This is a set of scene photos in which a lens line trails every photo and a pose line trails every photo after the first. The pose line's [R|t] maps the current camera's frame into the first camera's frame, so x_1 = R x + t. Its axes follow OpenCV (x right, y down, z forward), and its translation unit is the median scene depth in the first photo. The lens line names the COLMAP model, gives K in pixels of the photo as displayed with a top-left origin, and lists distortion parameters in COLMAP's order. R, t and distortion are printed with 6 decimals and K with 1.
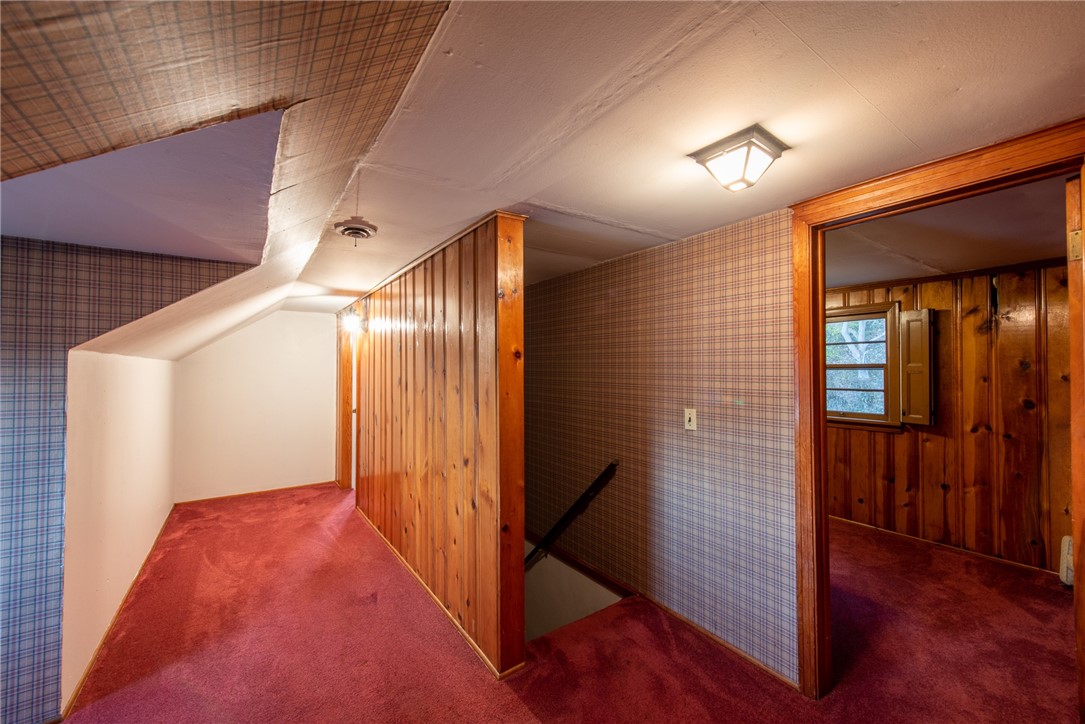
lens RADIAL K [[421.8, 0, 546.2], [0, 421.8, 362.9], [0, 0, 1]] dist [0.009627, -0.003043]
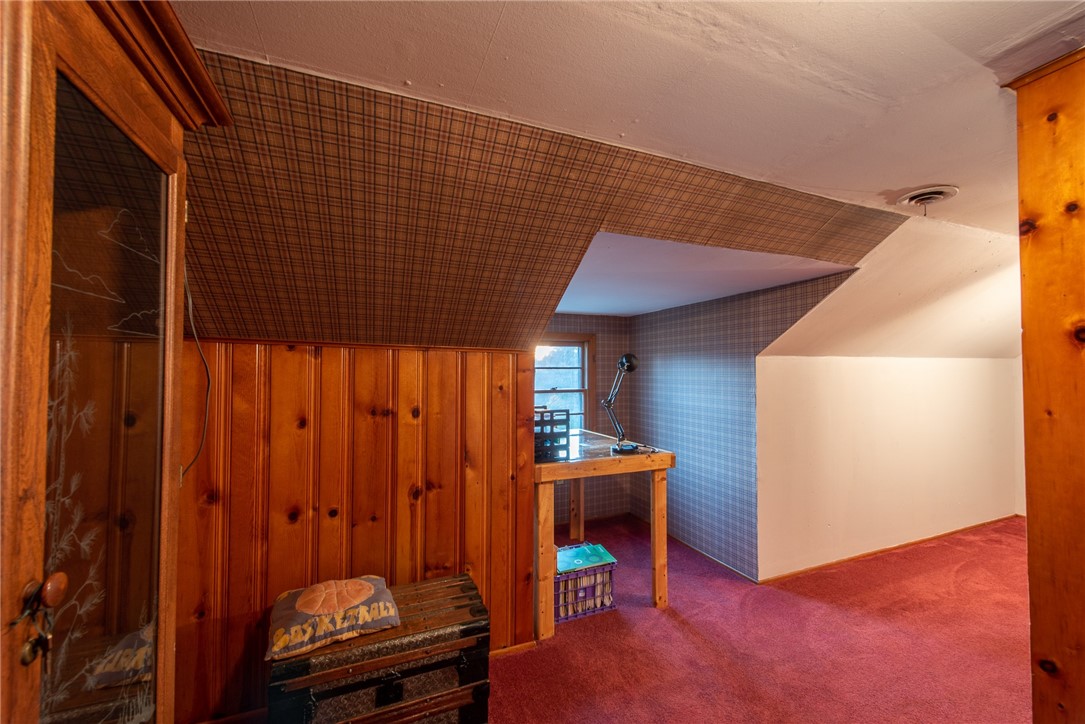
lens RADIAL K [[421.8, 0, 545.8], [0, 421.8, 364.9], [0, 0, 1]] dist [0.009627, -0.003043]
pose [[-0.205869, -0.009681, -0.978532, 0.448379], [0.019998, 0.999701, -0.014098, 0.007277], [0.978375, -0.022471, -0.205614, 0.404884]]
